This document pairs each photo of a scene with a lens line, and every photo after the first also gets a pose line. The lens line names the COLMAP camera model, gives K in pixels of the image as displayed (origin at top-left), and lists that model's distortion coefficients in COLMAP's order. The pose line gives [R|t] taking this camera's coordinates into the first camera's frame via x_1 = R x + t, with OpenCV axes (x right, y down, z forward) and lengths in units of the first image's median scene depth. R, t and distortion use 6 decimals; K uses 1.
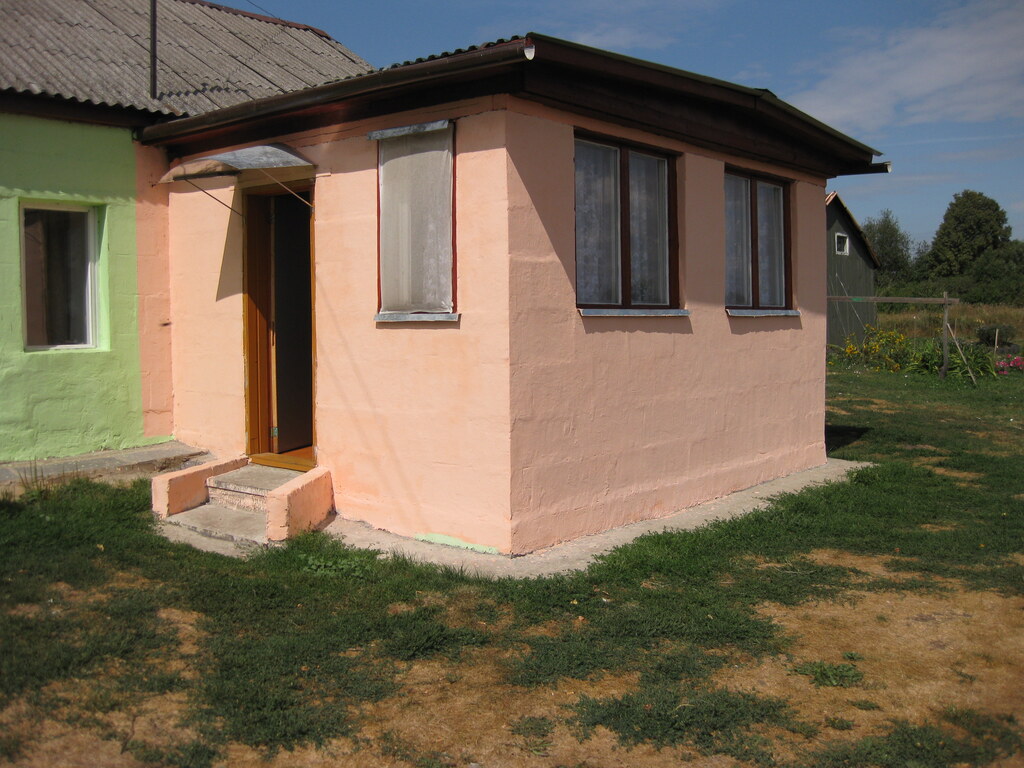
lens RADIAL K [[1203.0, 0, 512.0], [0, 1203.0, 384.0], [0, 0, 1]] dist [-0.236392, 0.334389]
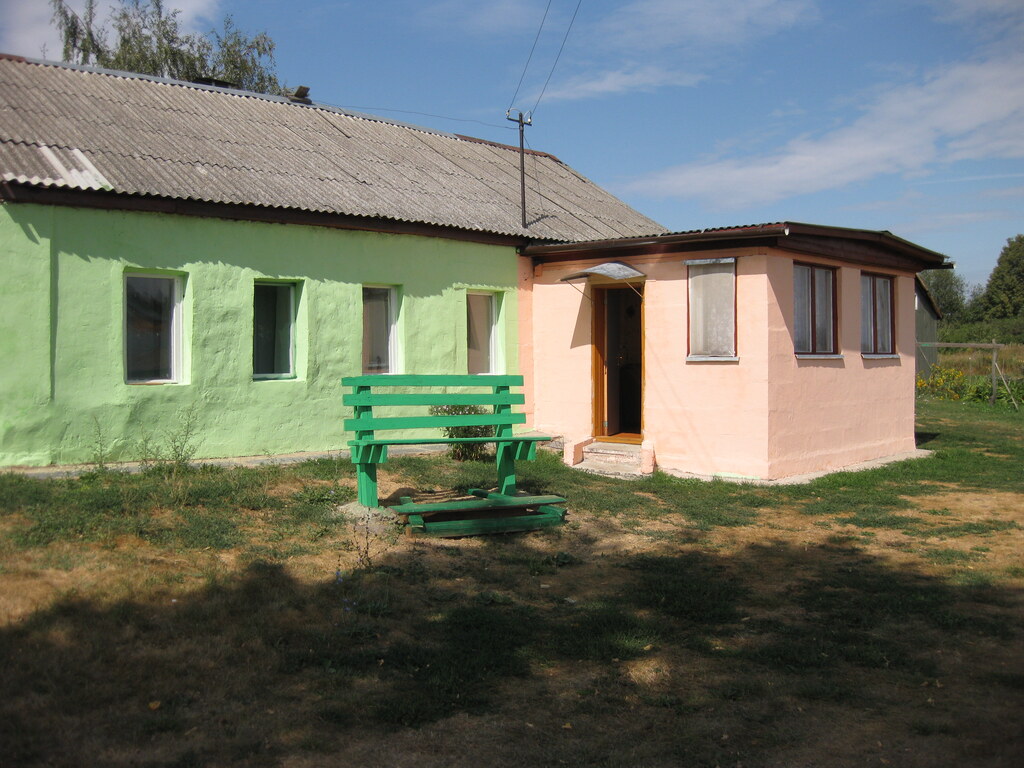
lens RADIAL K [[1203.0, 0, 512.0], [0, 1203.0, 384.0], [0, 0, 1]] dist [-0.236392, 0.334389]
pose [[0.999066, 0.002539, -0.043140, -0.267011], [-0.003990, 0.999428, -0.033582, 0.042046], [0.043030, 0.033723, 0.998504, -0.772615]]
